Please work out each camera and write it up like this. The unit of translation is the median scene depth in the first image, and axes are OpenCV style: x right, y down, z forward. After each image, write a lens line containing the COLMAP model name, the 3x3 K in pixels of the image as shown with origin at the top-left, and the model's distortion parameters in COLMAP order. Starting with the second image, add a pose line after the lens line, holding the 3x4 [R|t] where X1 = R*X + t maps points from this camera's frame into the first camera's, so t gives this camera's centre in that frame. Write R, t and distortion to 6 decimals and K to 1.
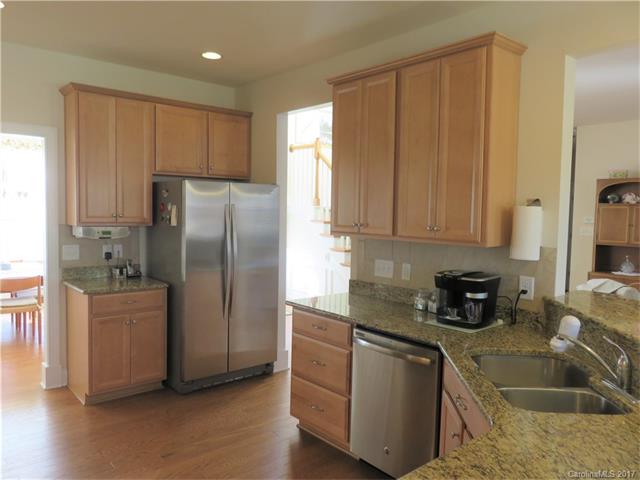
lens RADIAL K [[482.2, 0, 315.8], [0, 482.2, 237.9], [0, 0, 1]] dist [0.006005, 0.006519]
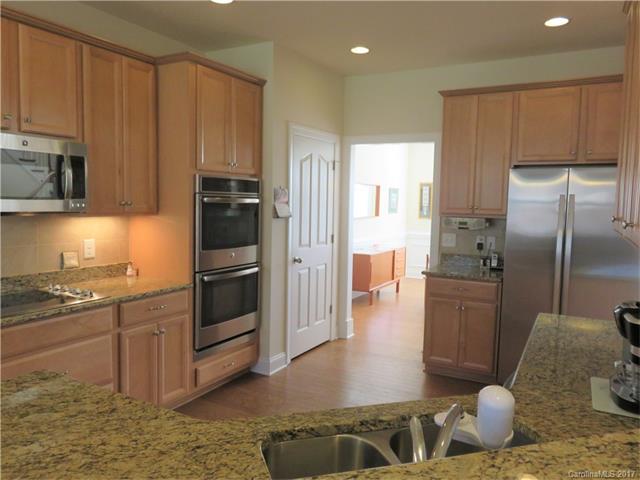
lens RADIAL K [[482.2, 0, 314.7], [0, 482.2, 240.5], [0, 0, 1]] dist [0.006005, 0.006519]
pose [[0.331476, 0.070320, -0.940840, 0.464996], [-0.074441, 0.996059, 0.048220, 0.000148], [0.940522, 0.054053, 0.335404, 0.323767]]
